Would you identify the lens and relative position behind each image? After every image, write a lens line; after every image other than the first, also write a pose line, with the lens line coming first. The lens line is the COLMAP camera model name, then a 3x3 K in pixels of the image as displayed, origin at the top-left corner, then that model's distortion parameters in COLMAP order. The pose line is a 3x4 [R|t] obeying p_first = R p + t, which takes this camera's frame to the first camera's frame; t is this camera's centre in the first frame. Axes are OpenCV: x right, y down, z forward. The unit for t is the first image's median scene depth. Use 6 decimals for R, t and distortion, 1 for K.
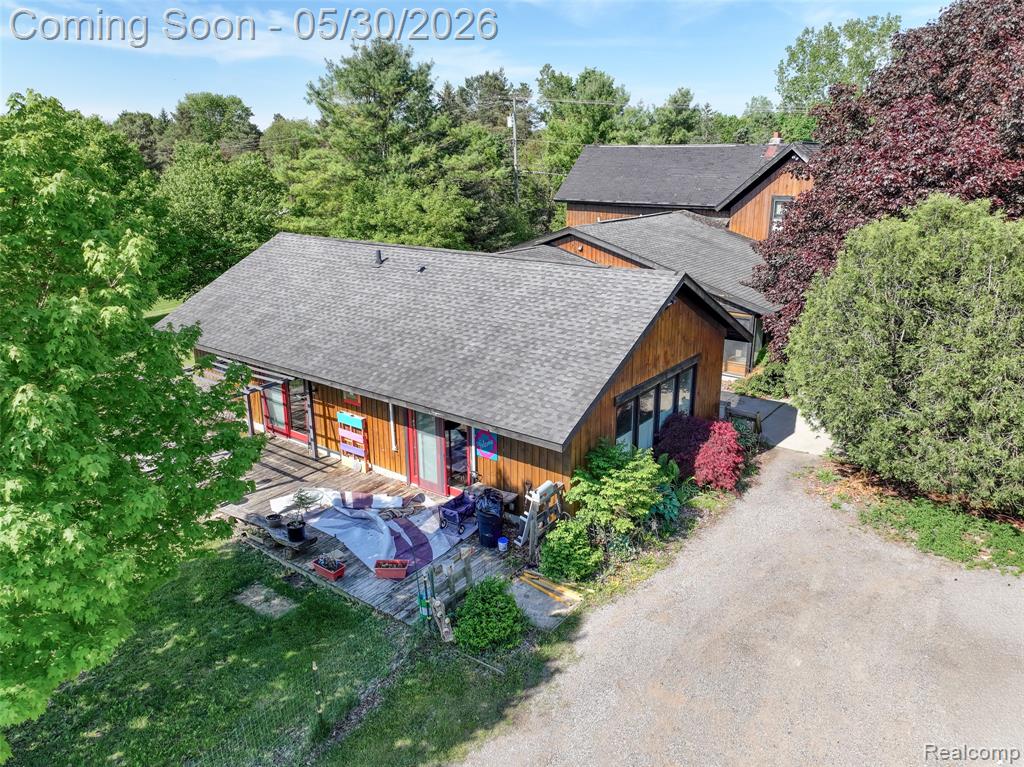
lens RADIAL K [[713.5, 0, 512.0], [0, 713.5, 383.5], [0, 0, 1]] dist [0.005461, 0.003560]
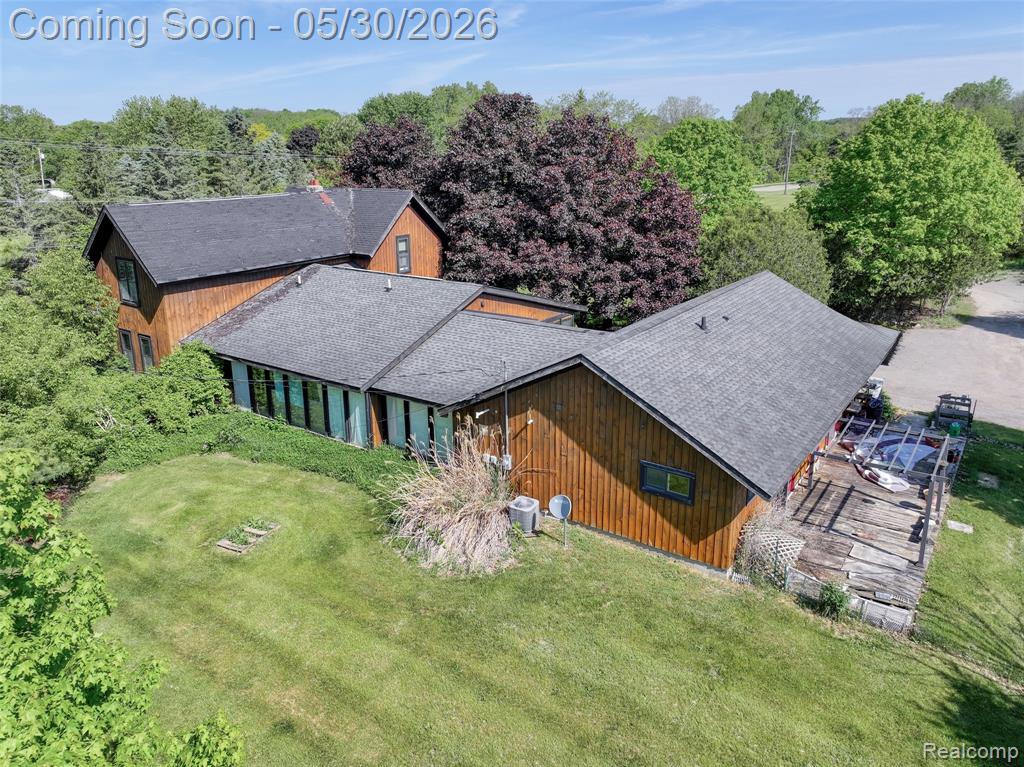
lens RADIAL K [[733.1, 0, 513.1], [0, 733.1, 345.6], [0, 0, 1]] dist [-0.003759, 0.023432]
pose [[-0.035794, -0.255649, 0.966107, -1.422565], [0.316278, 0.914138, 0.253615, -0.589129], [-0.947991, 0.314637, 0.048135, 1.406470]]
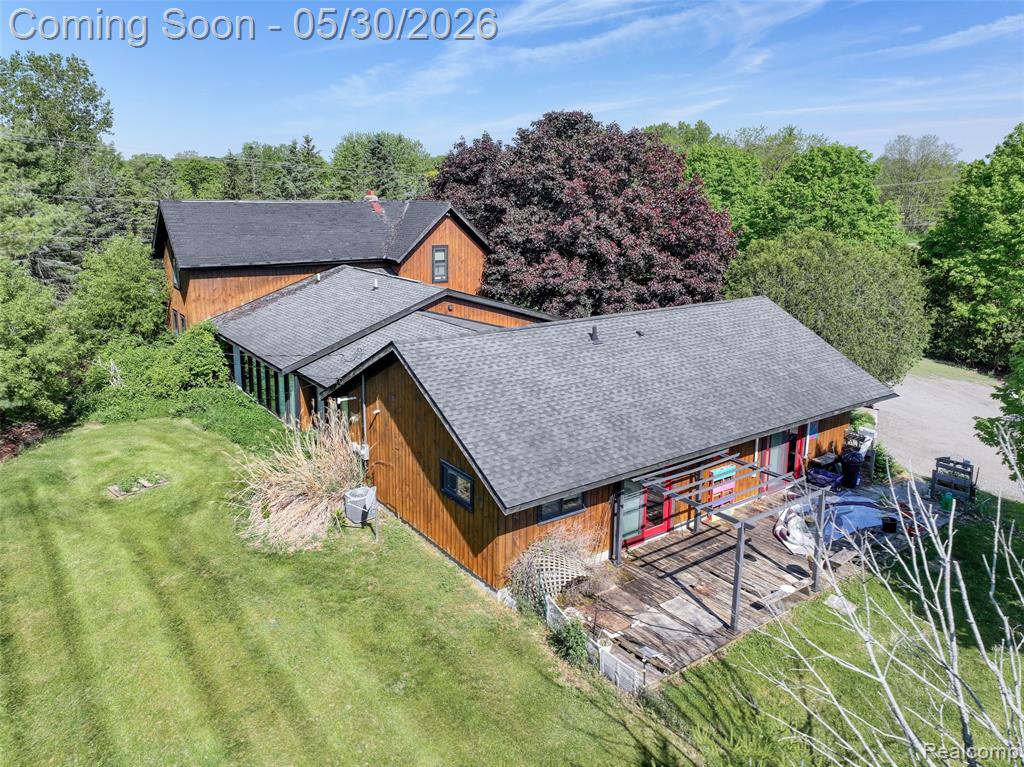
lens RADIAL K [[733.1, 0, 513.1], [0, 733.1, 345.6], [0, 0, 1]] dist [-0.003759, 0.023432]
pose [[0.282507, -0.189886, 0.940283, -1.332373], [0.279416, 0.953997, 0.108705, -0.344867], [-0.917669, 0.232020, 0.322568, 0.896531]]
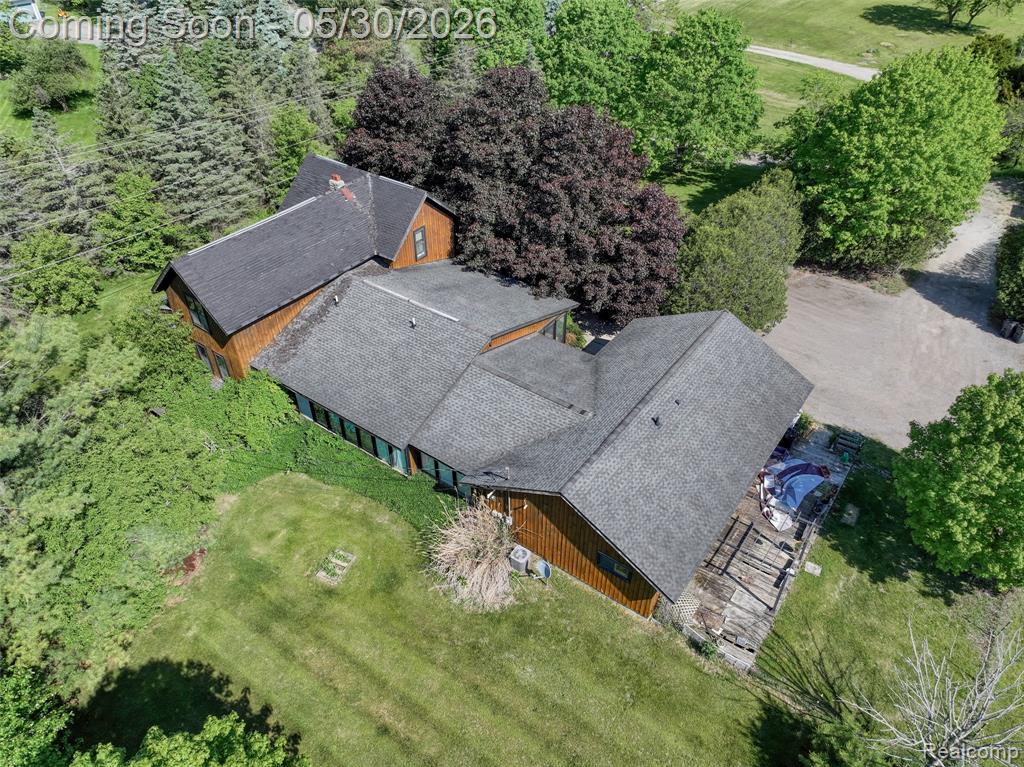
lens RADIAL K [[713.5, 0, 512.0], [0, 713.5, 383.5], [0, 0, 1]] dist [0.005461, 0.003560]
pose [[-0.024907, -0.626712, 0.778853, -1.418172], [0.310014, 0.735843, 0.602018, -1.347647], [-0.950406, 0.256450, 0.175962, 1.153009]]
